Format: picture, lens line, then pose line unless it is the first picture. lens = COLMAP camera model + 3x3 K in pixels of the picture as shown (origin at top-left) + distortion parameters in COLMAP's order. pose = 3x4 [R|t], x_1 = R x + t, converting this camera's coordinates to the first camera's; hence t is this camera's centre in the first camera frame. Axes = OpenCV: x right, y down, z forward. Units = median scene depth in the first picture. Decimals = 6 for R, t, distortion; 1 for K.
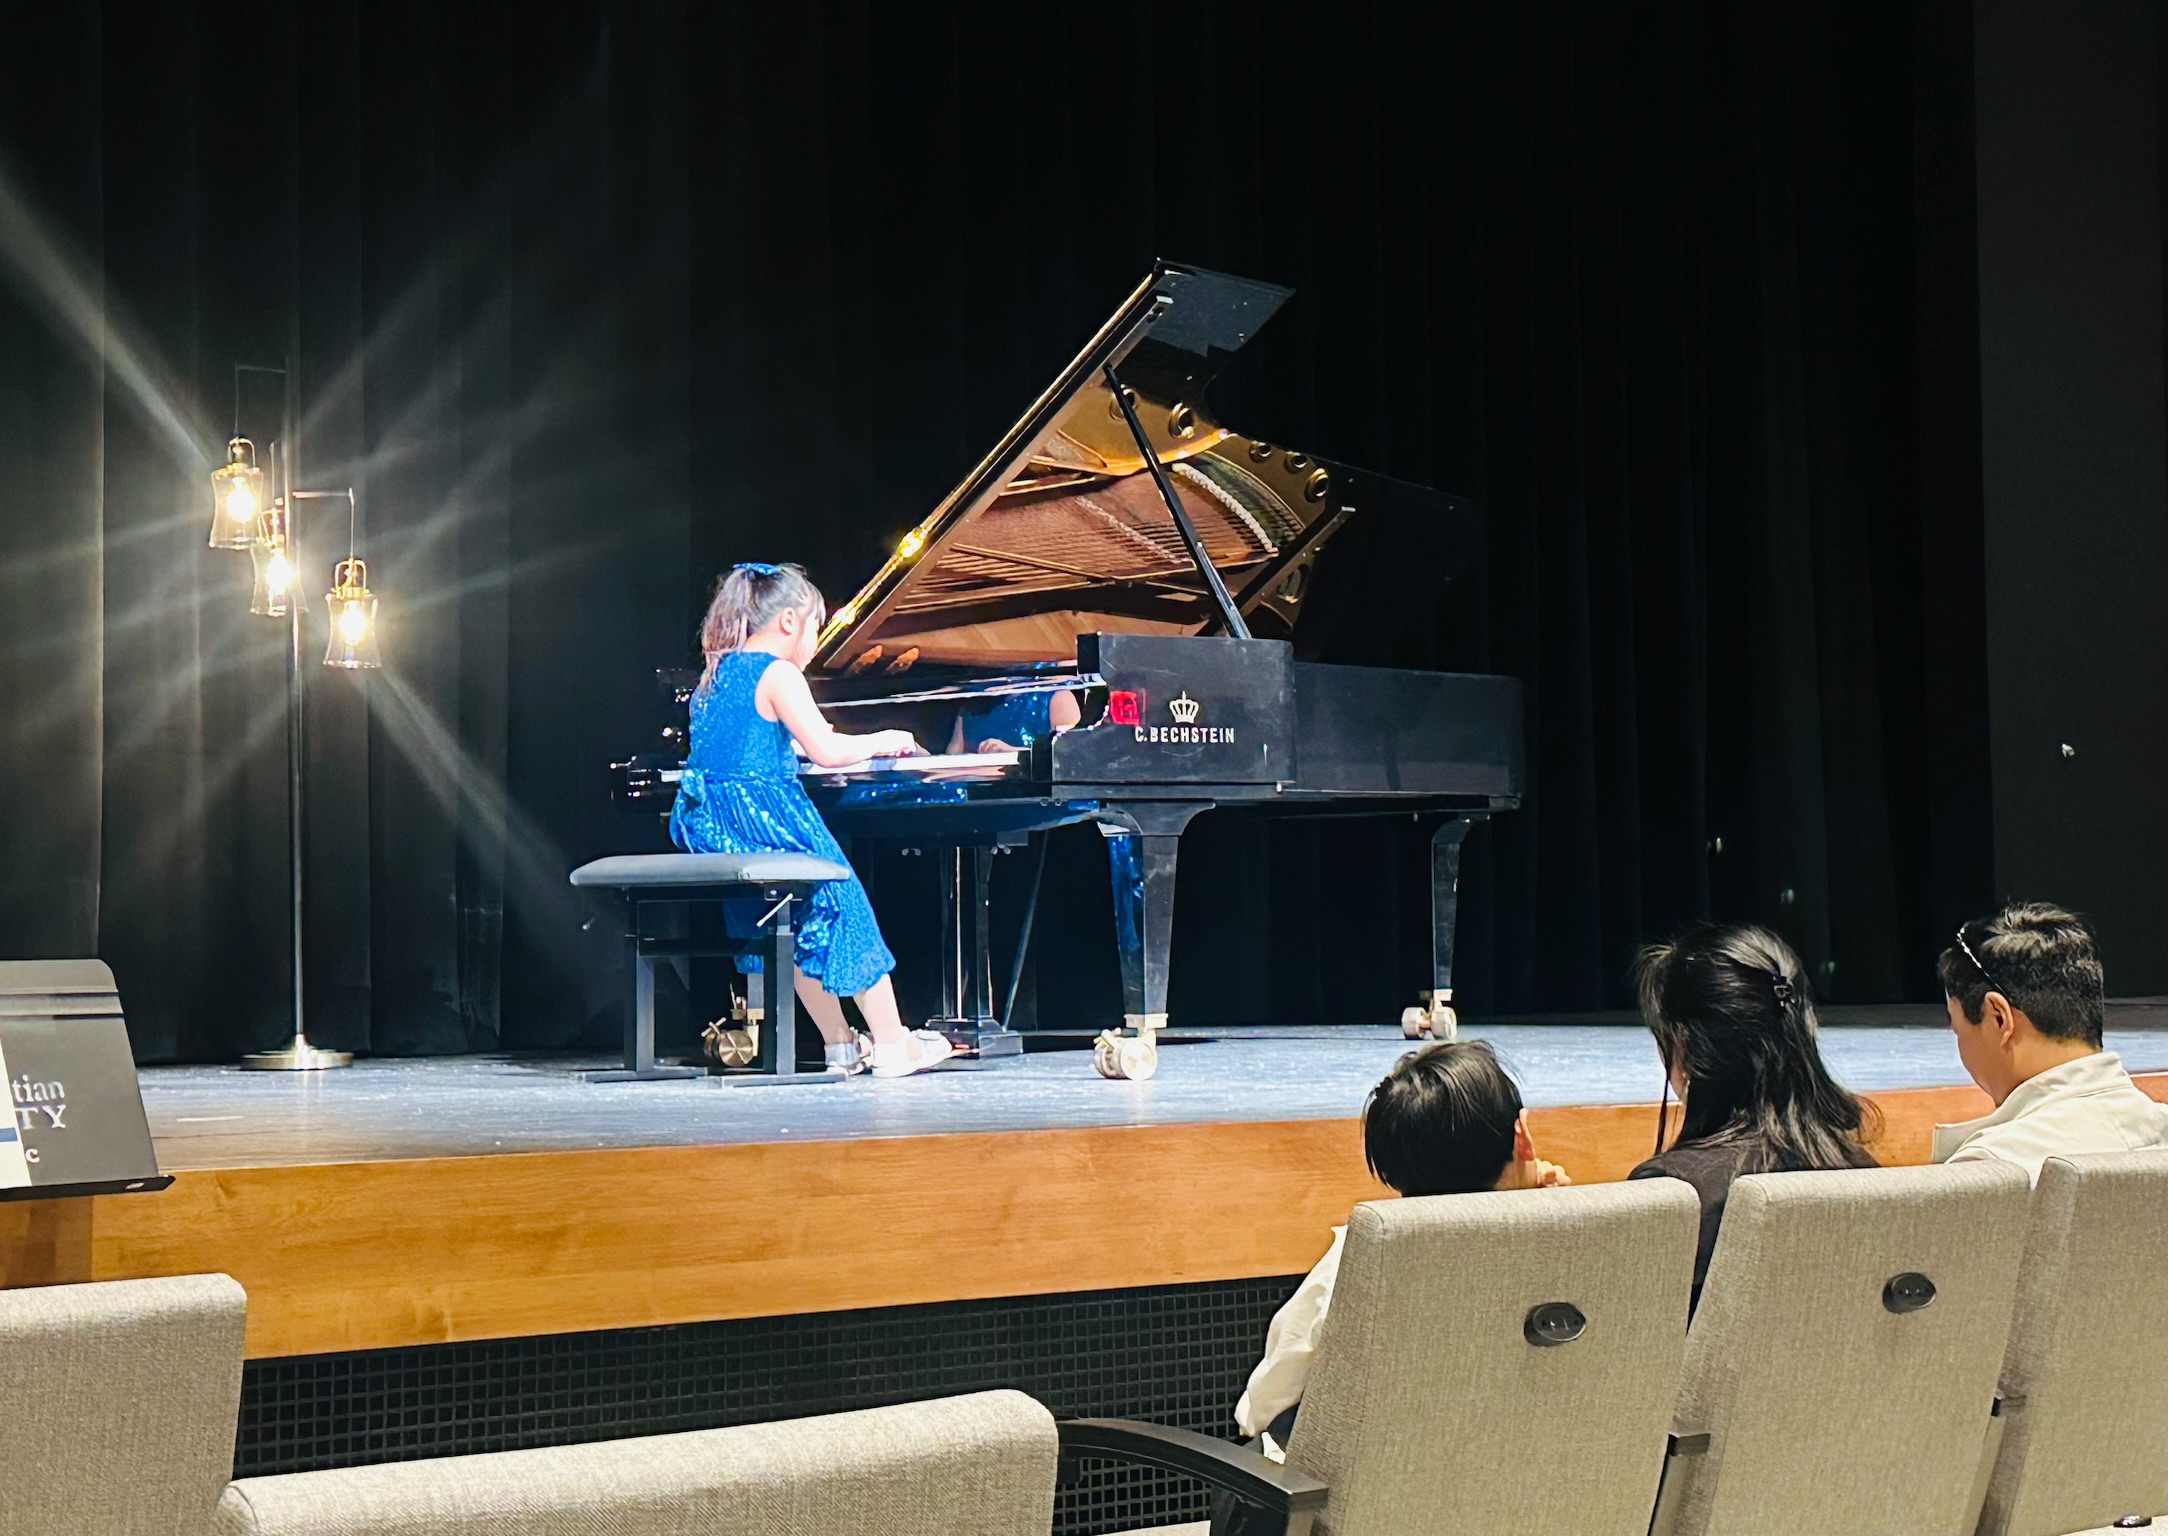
lens RADIAL K [[3716.0, 0, 1081.8], [0, 3716.0, 754.2], [0, 0, 1]] dist [0.059119, 0.000000]
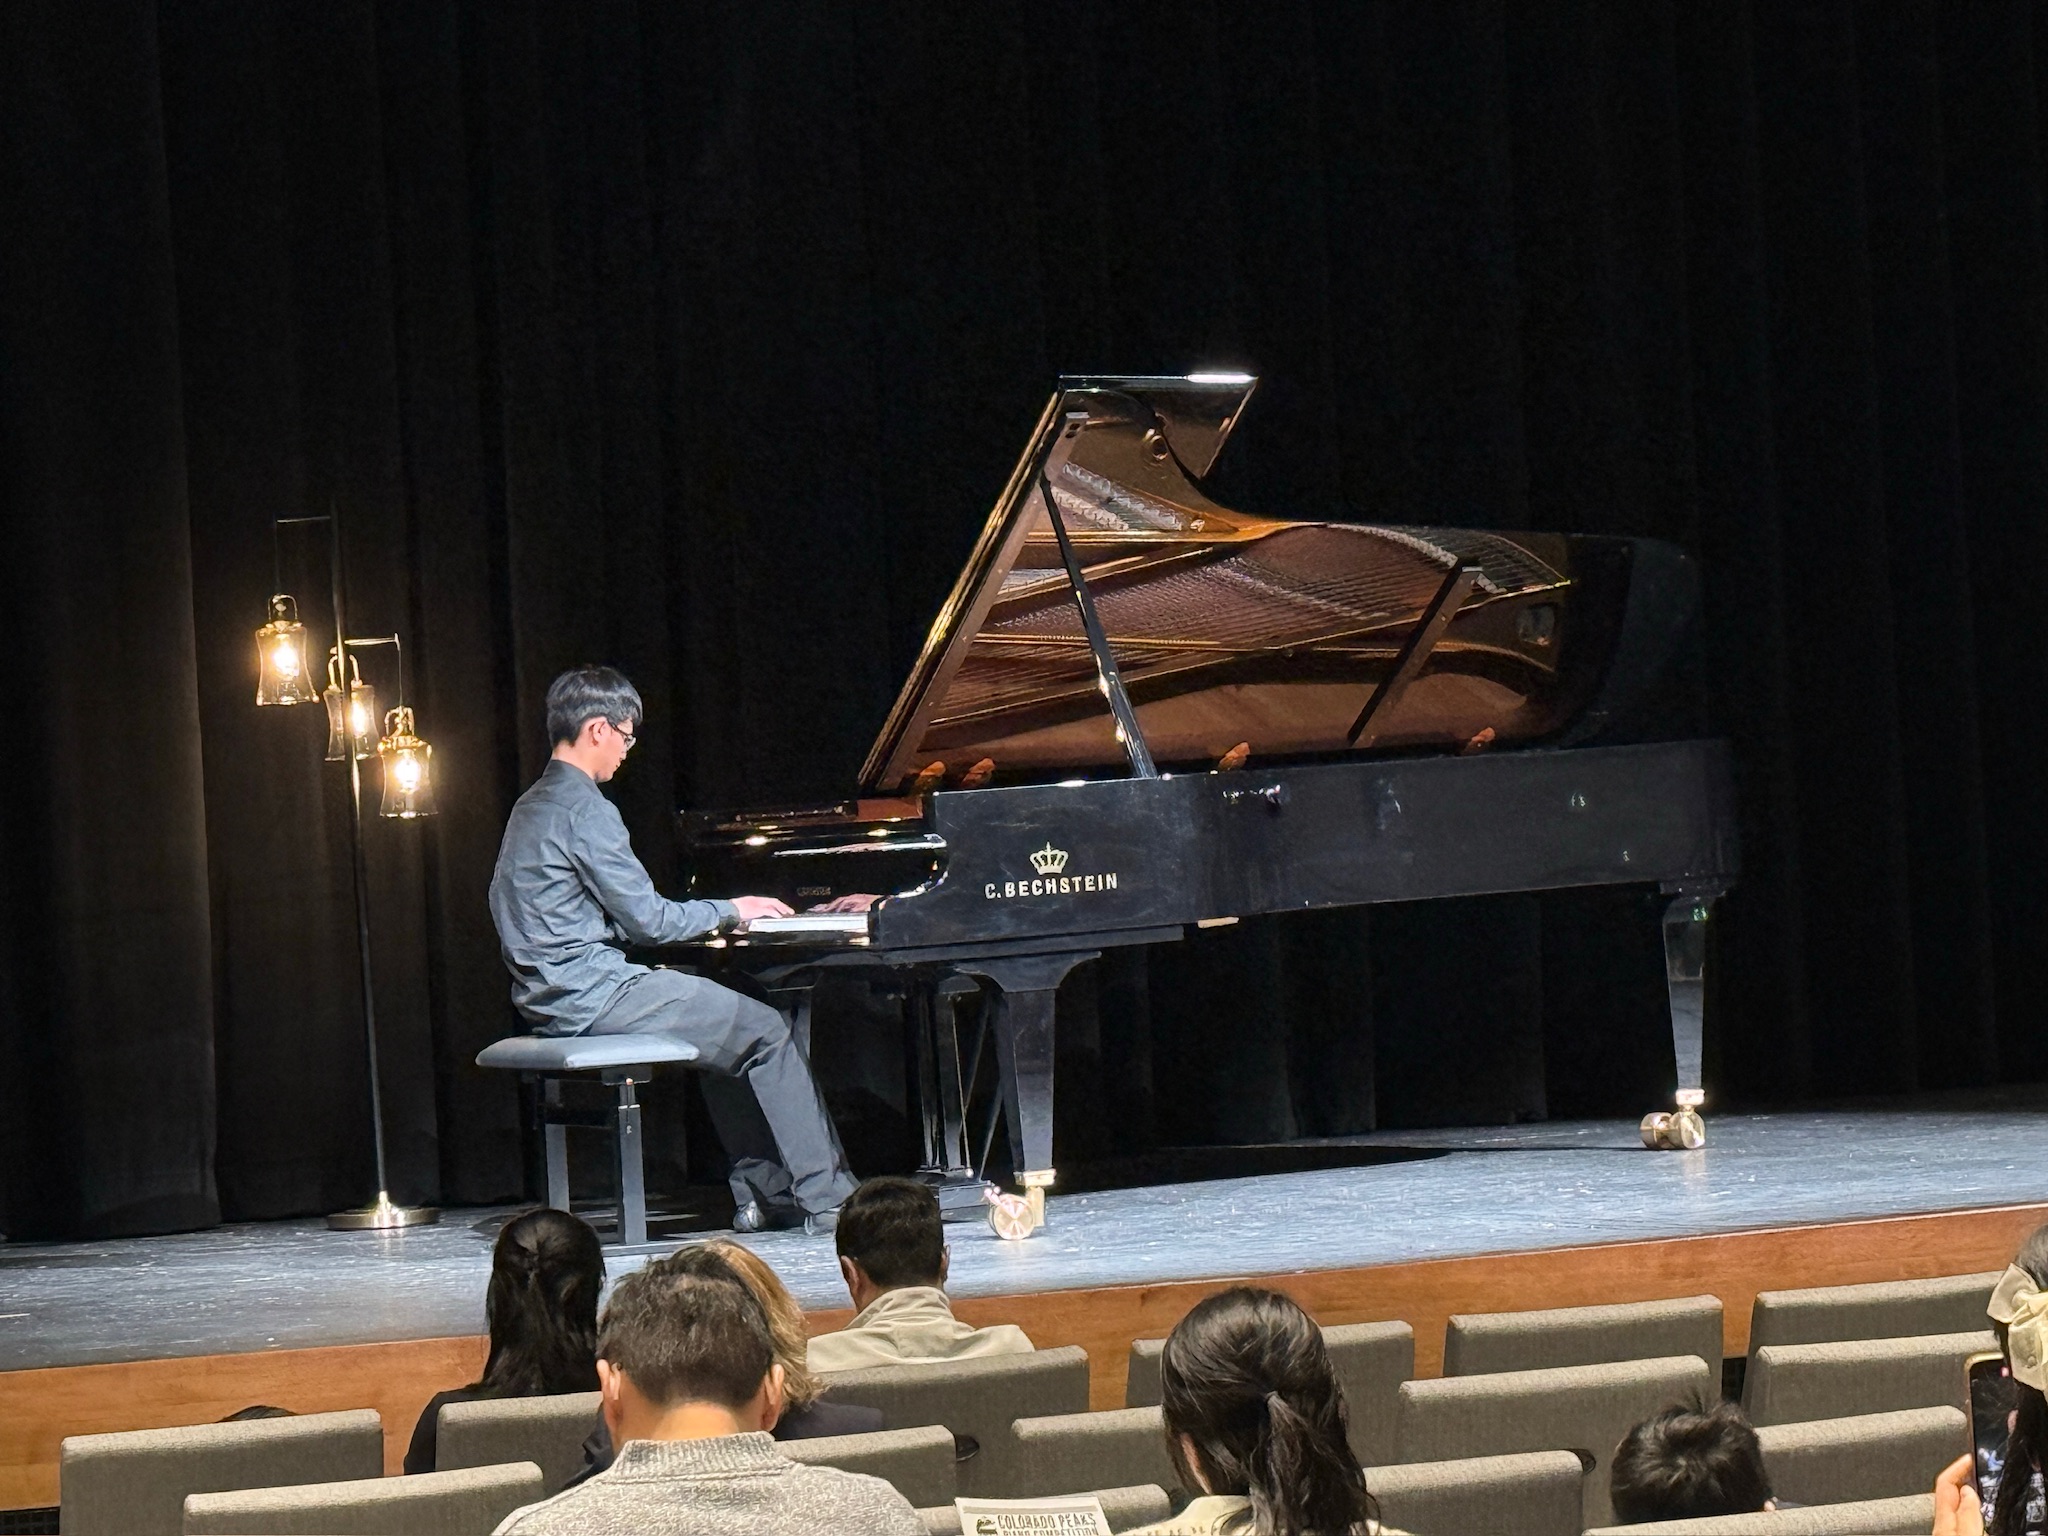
lens RADIAL K [[6029.0, 0, 1024.6], [0, 6029.0, 770.7], [0, 0, 1]] dist [-0.109641, 0.000000]
pose [[0.939655, -0.048031, -0.338736, 0.499352], [0.063375, 0.997397, 0.034378, -0.080721], [0.336203, -0.053771, 0.940253, -0.438064]]
